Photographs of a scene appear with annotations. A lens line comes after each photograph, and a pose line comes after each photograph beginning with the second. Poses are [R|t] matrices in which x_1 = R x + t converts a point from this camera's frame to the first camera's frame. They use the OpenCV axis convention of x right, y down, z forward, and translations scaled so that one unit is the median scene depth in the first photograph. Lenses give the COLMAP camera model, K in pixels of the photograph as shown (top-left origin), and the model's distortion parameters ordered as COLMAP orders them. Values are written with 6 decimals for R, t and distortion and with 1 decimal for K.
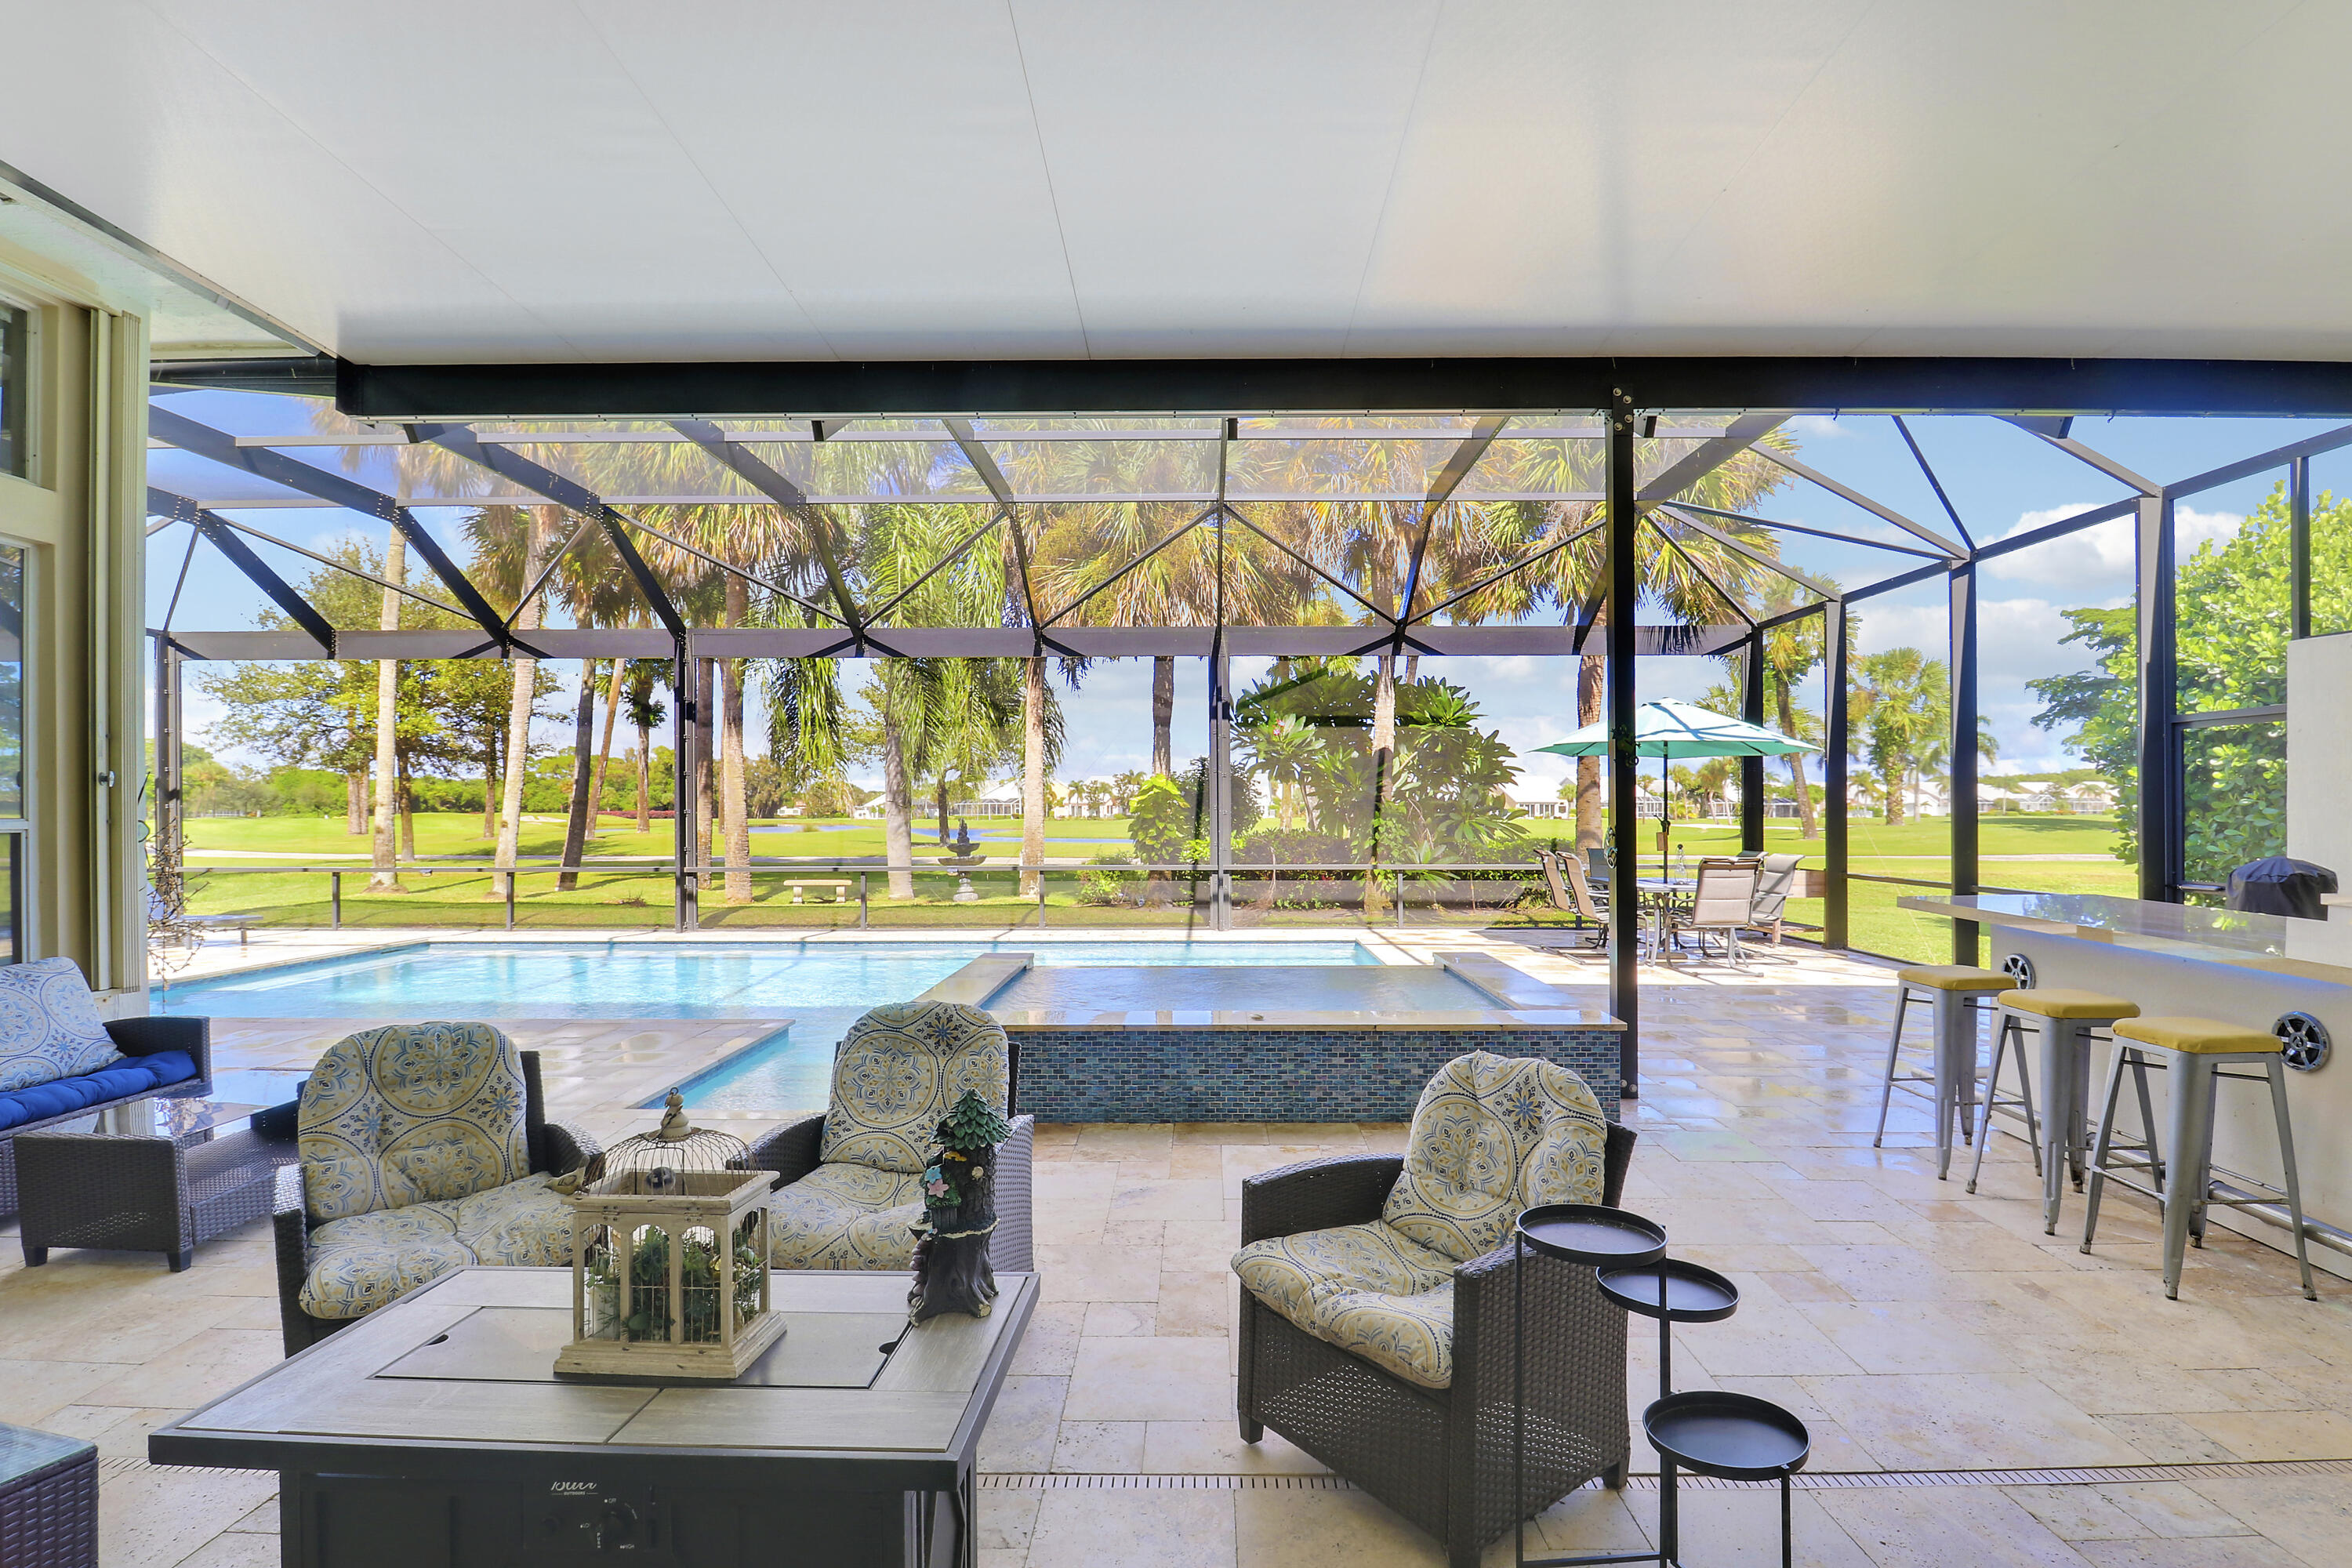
lens RADIAL K [[1095.5, 0, 1206.9], [0, 1095.5, 812.3], [0, 0, 1]] dist [-0.001776, -0.013762]
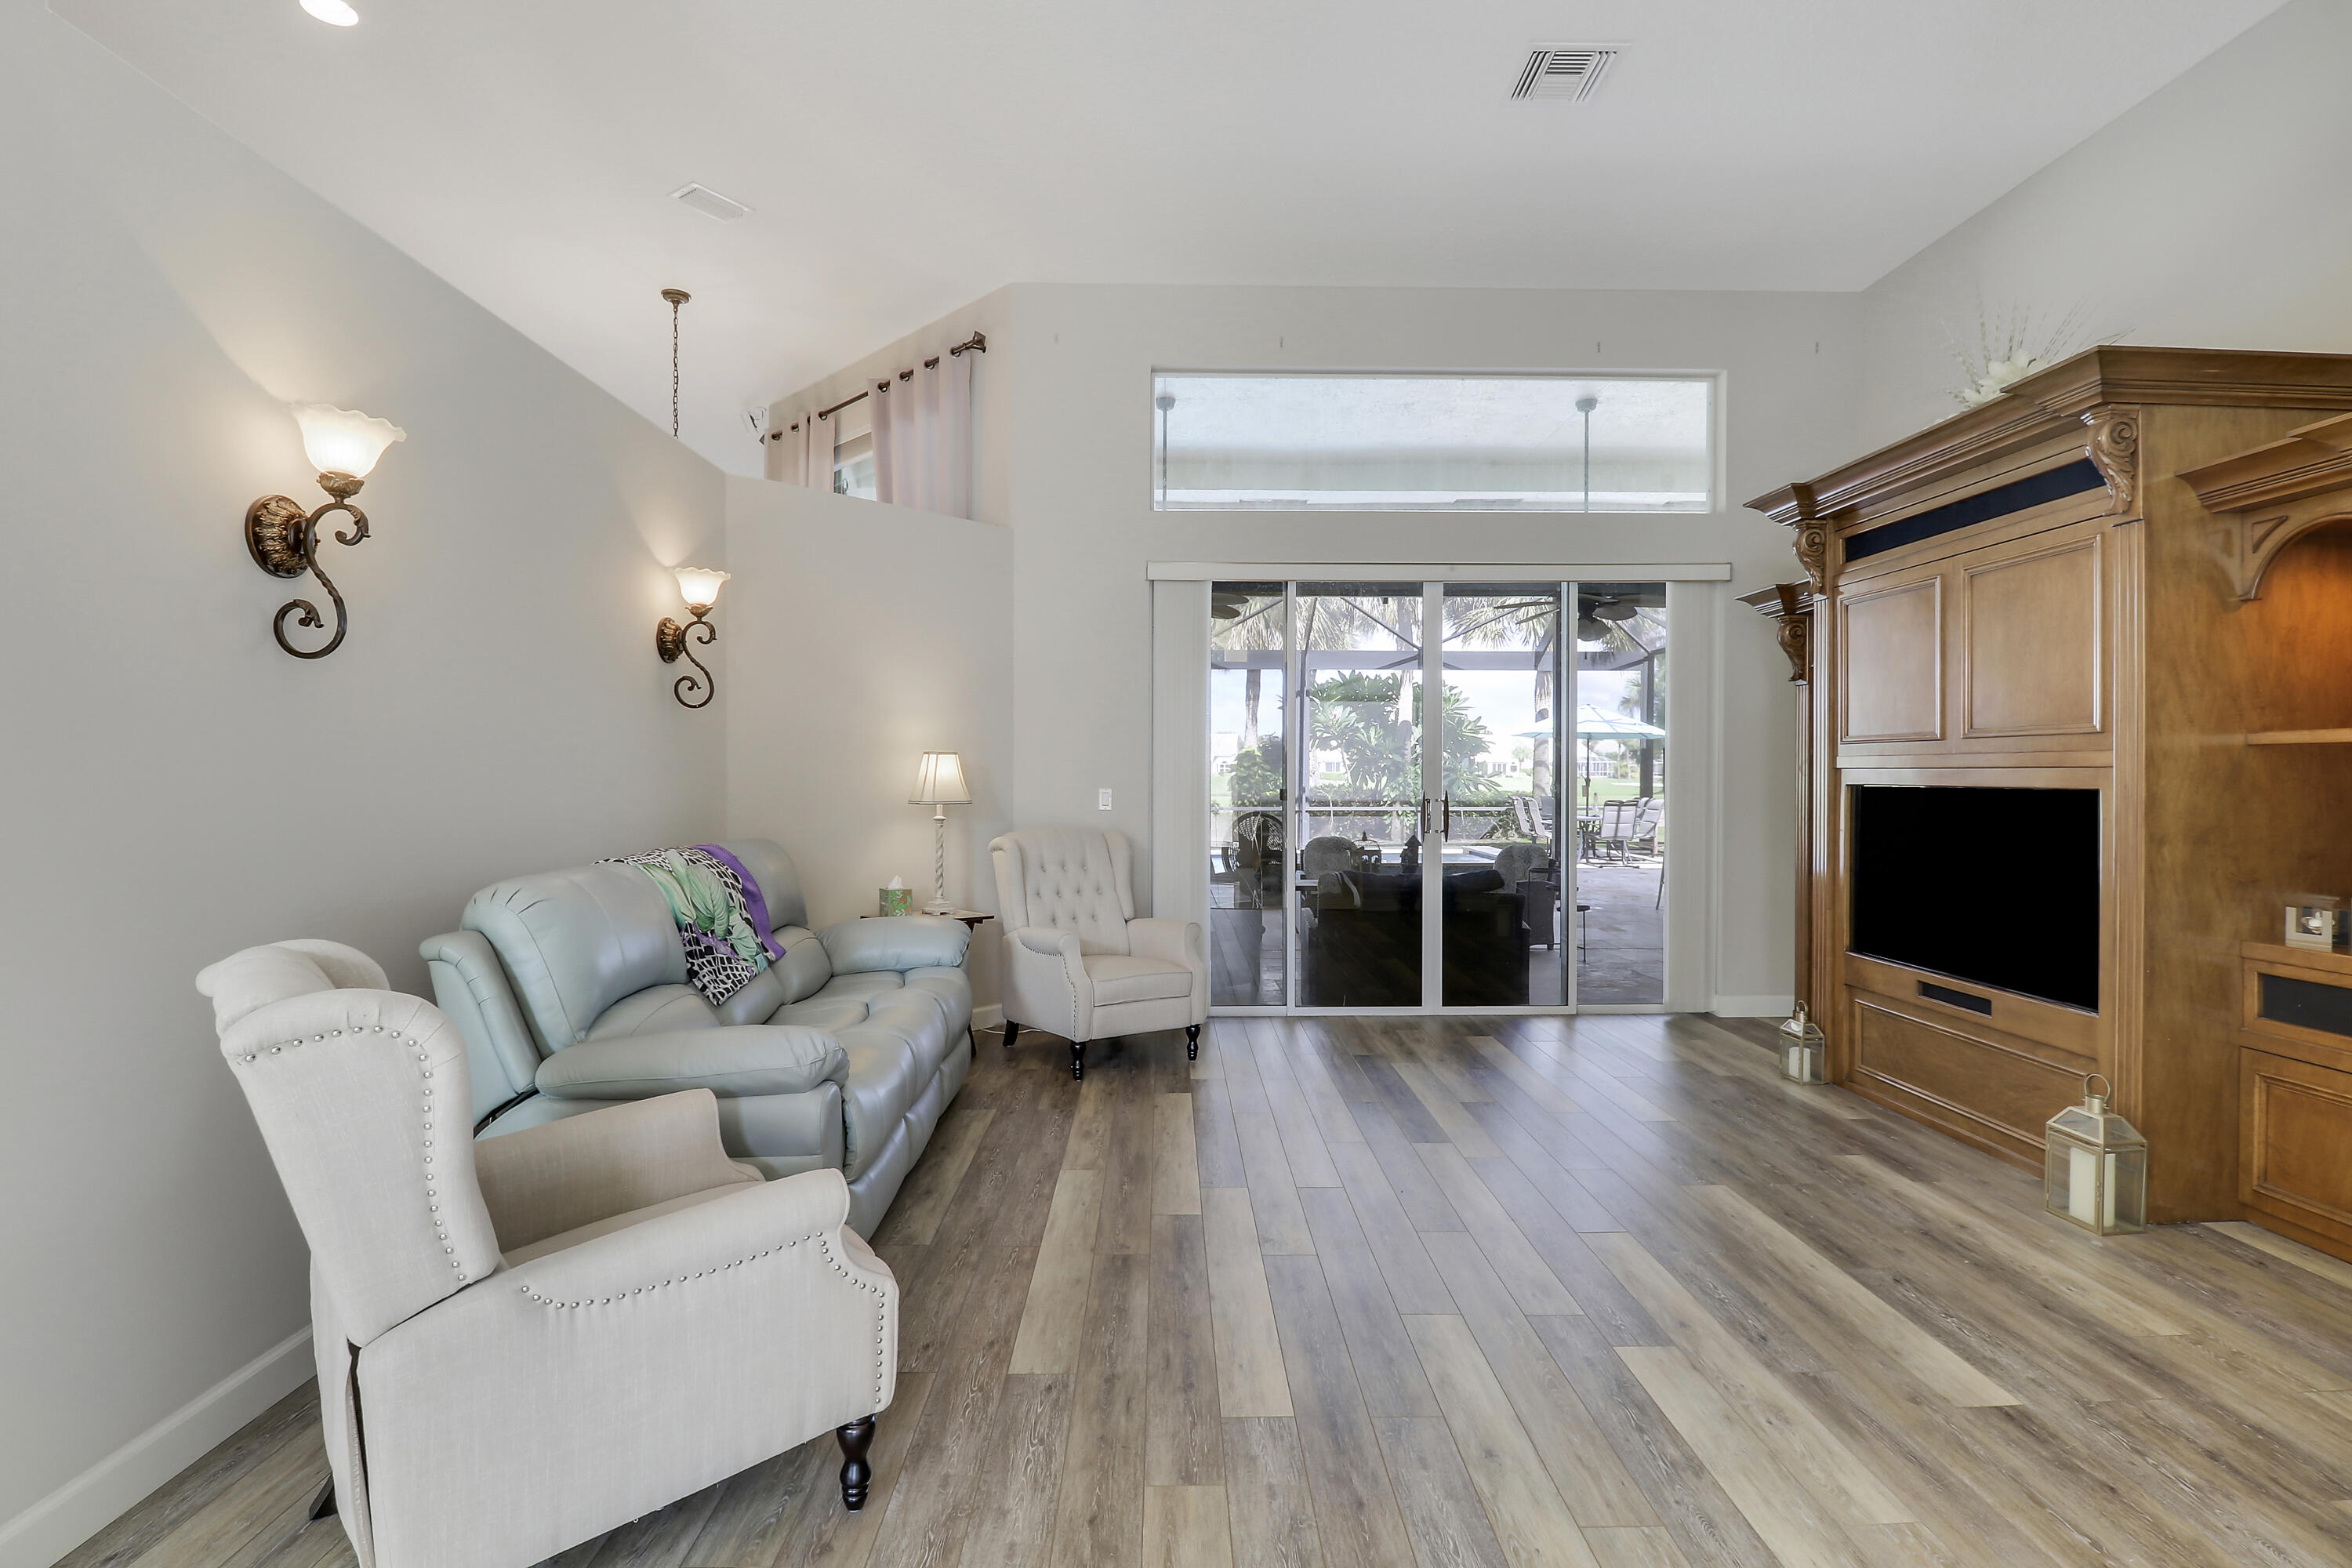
lens RADIAL K [[1102.1, 0, 1179.1], [0, 1102.1, 762.0], [0, 0, 1]] dist [-0.000535, -0.012473]
pose [[0.999690, 0.004474, 0.024505, -0.232798], [-0.004321, 0.999971, -0.006287, -0.003648], [-0.024532, 0.006179, 0.999680, -0.629842]]
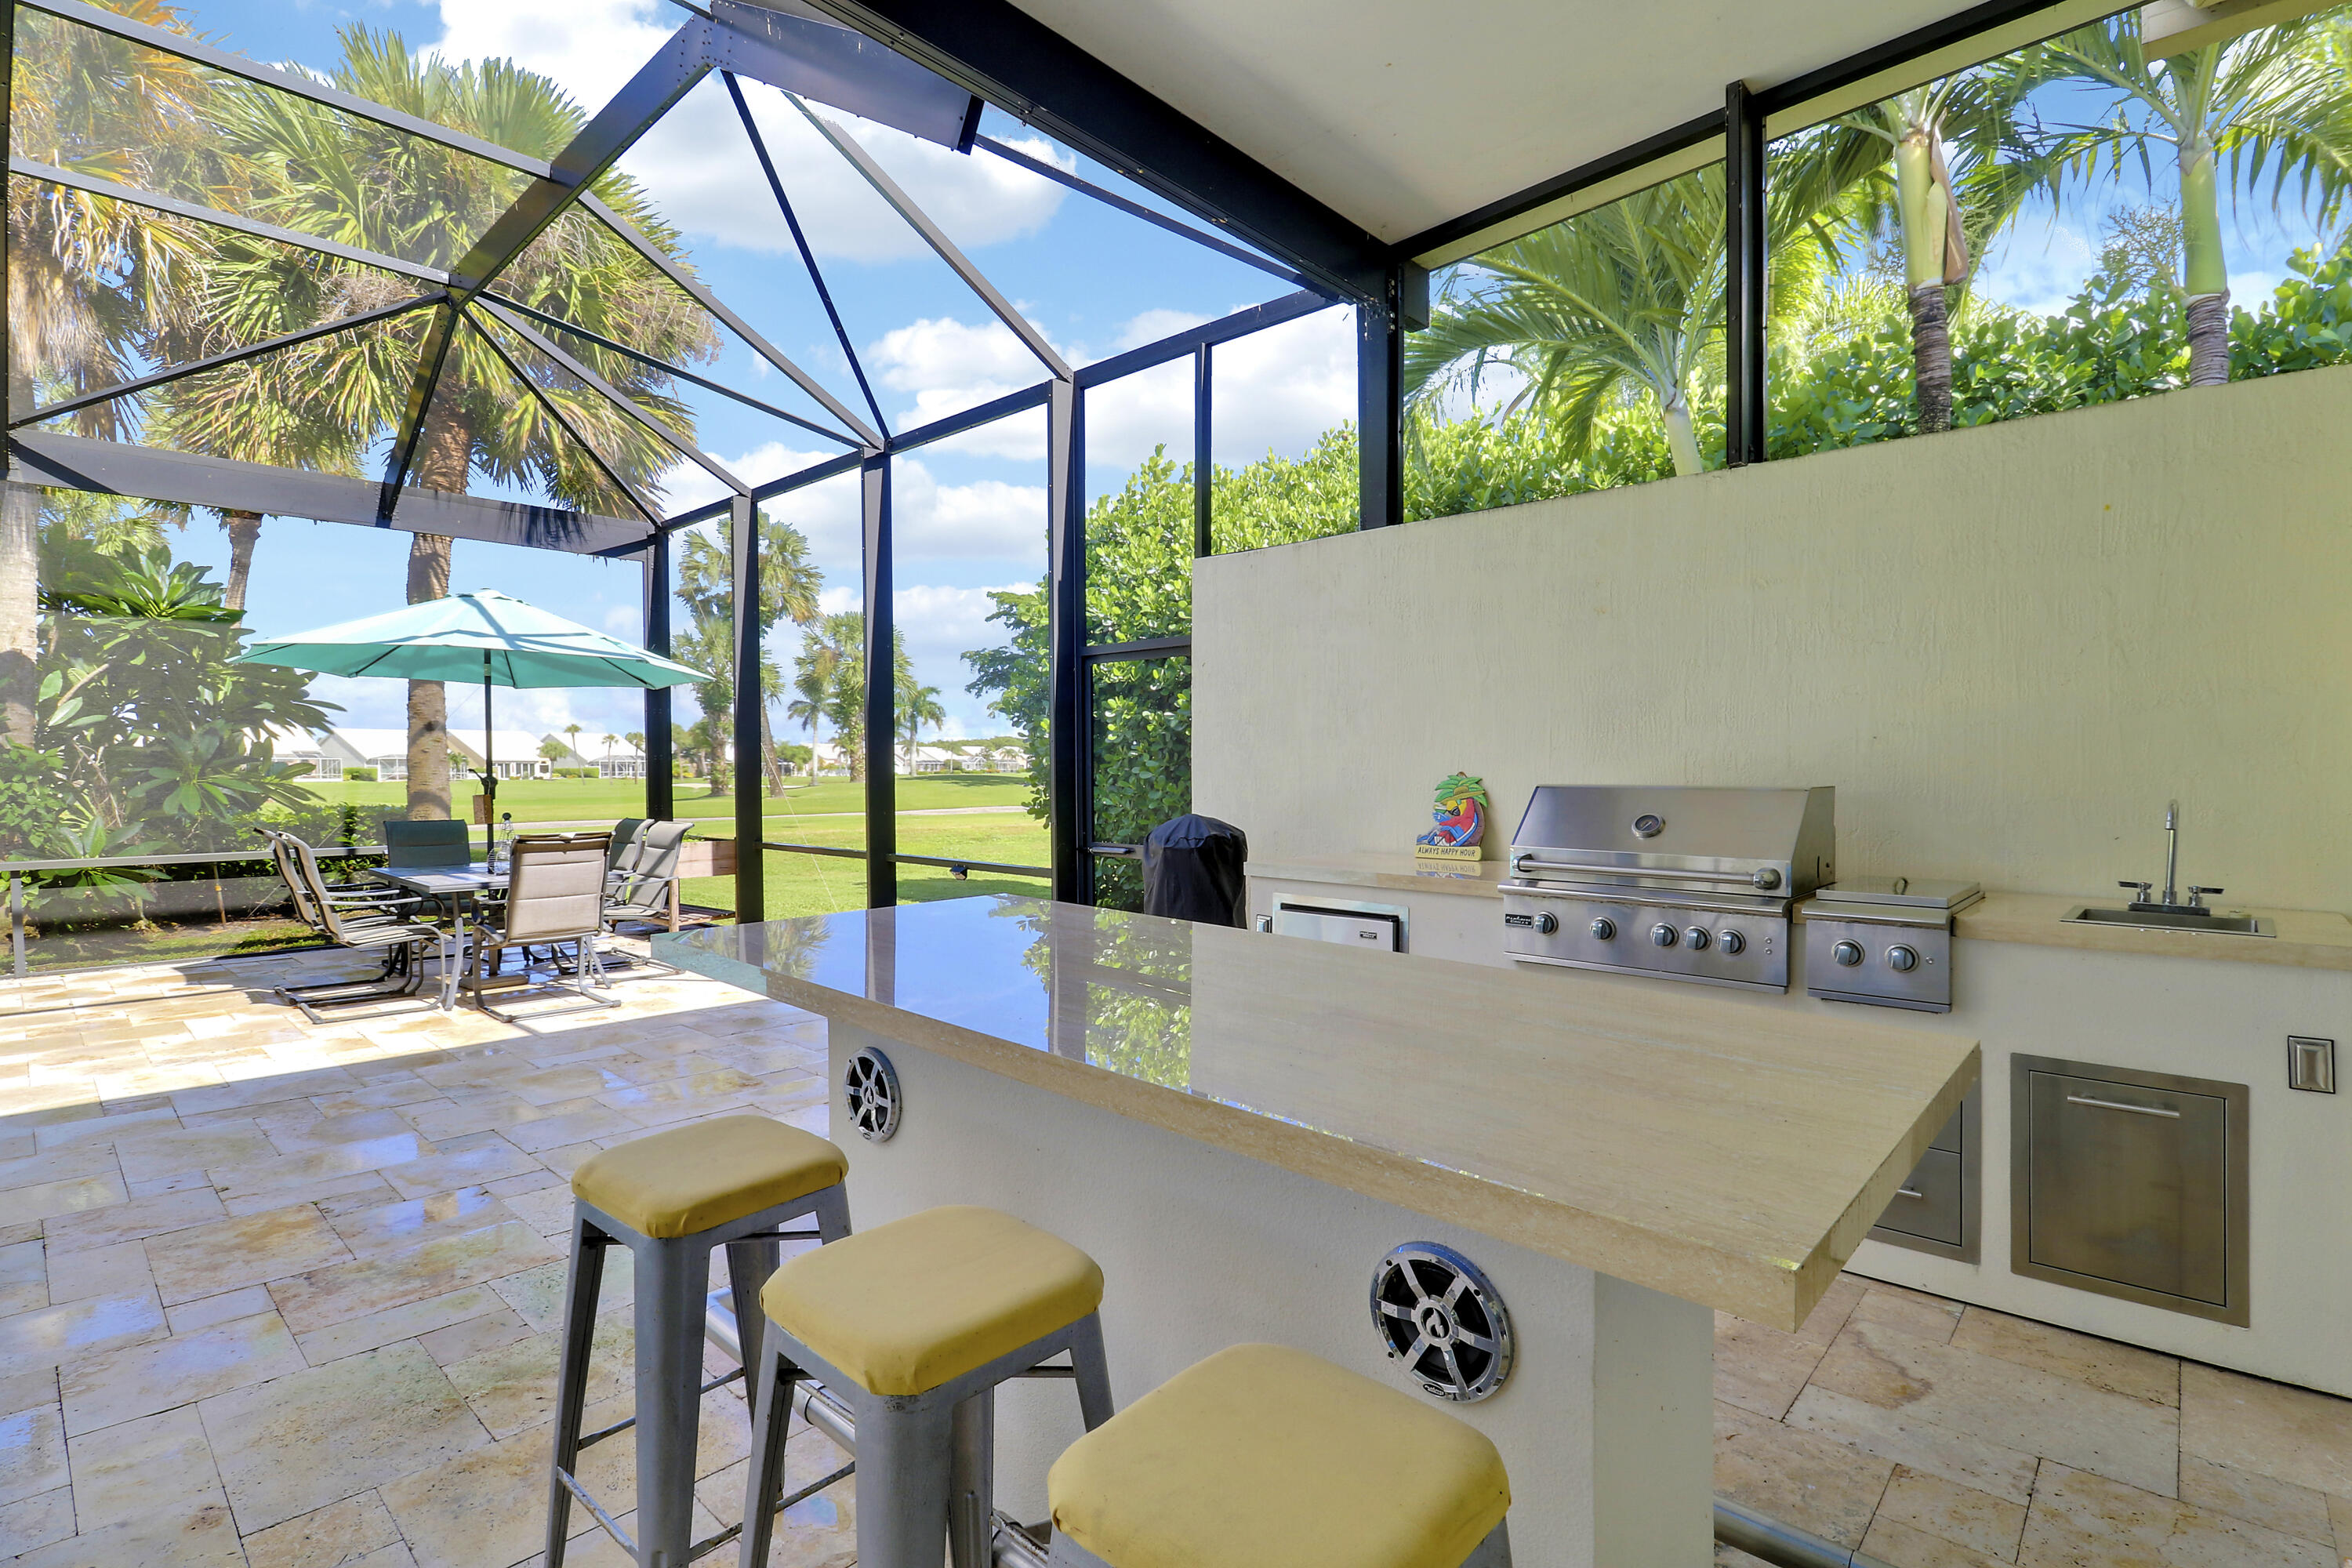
lens RADIAL K [[1085.0, 0, 1188.0], [0, 1085.0, 791.5], [0, 0, 1]] dist [-0.002616, -0.012883]
pose [[0.663574, -0.016001, 0.747939, 0.213301], [0.002762, 0.999817, 0.018939, 0.005082], [-0.748105, -0.010502, 0.663497, 0.258678]]
